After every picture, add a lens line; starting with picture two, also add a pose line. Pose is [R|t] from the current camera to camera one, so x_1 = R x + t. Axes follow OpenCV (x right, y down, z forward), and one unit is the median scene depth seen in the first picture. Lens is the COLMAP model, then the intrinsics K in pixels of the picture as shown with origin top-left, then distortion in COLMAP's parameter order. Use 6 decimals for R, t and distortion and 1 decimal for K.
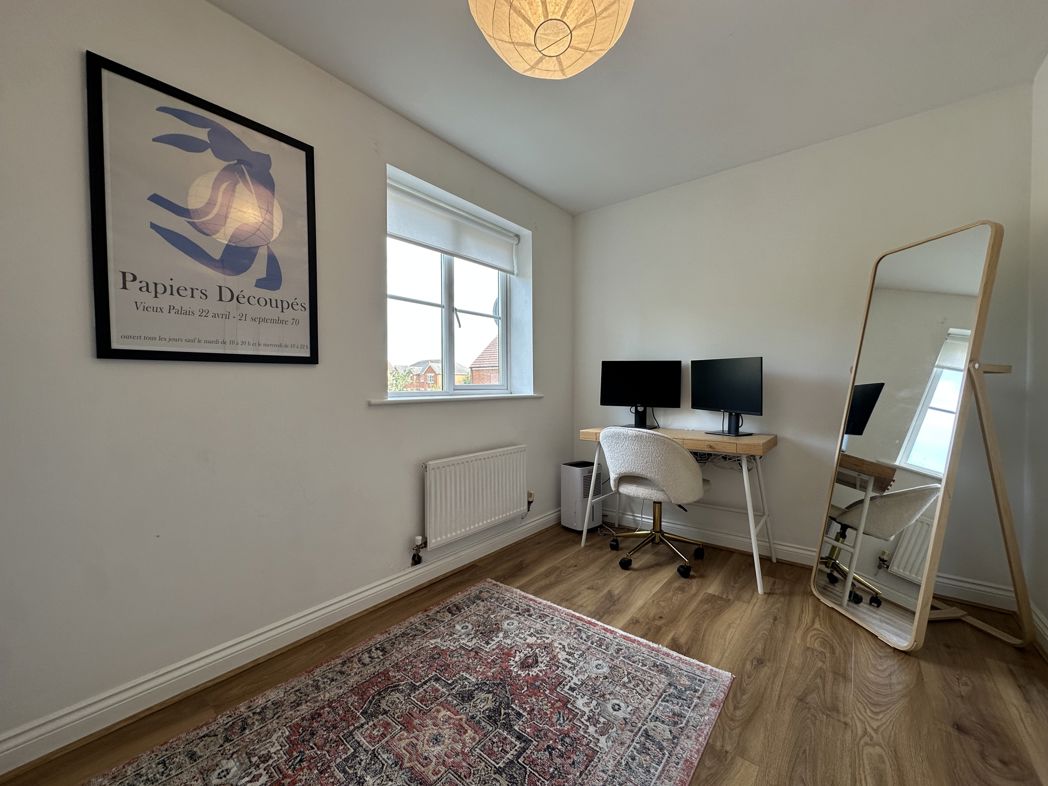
lens RADIAL K [[421.2, 0, 523.3], [0, 421.2, 391.7], [0, 0, 1]] dist [-0.006670, 0.000554]
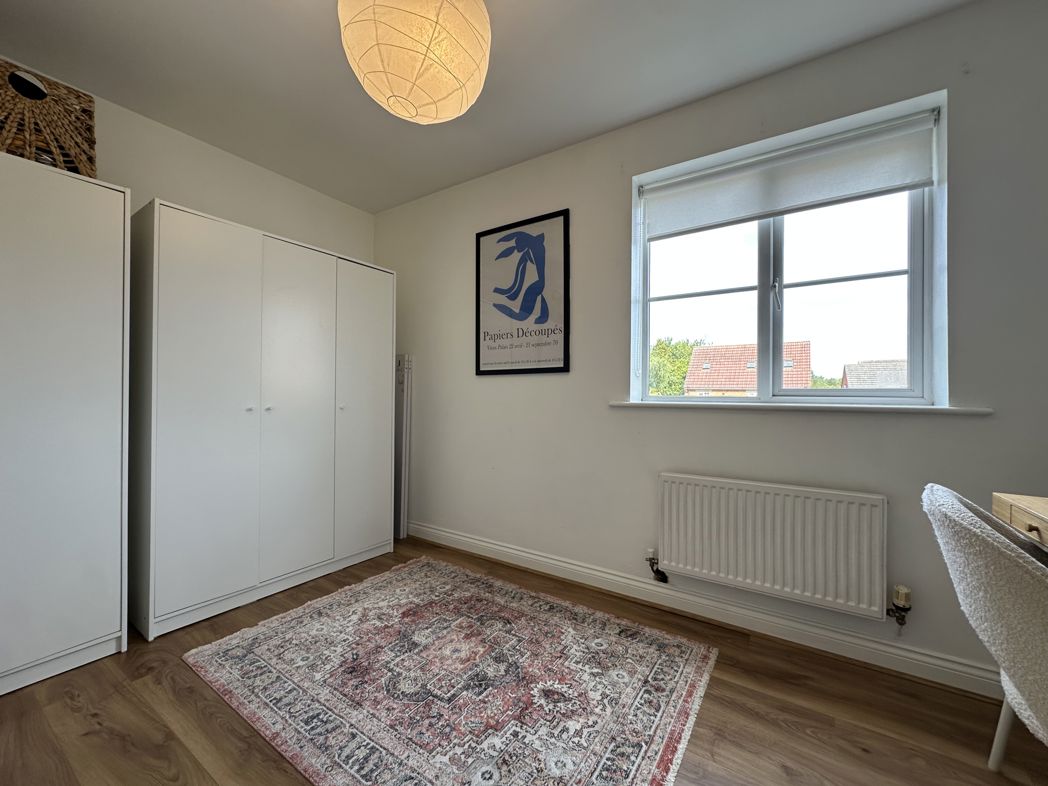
lens RADIAL K [[421.2, 0, 524.3], [0, 421.2, 391.8], [0, 0, 1]] dist [-0.006670, 0.000554]
pose [[0.088453, -0.003349, -0.996075, 0.858766], [-0.025630, 0.999656, -0.005637, 0.007146], [0.995751, 0.026028, 0.088337, 0.807892]]
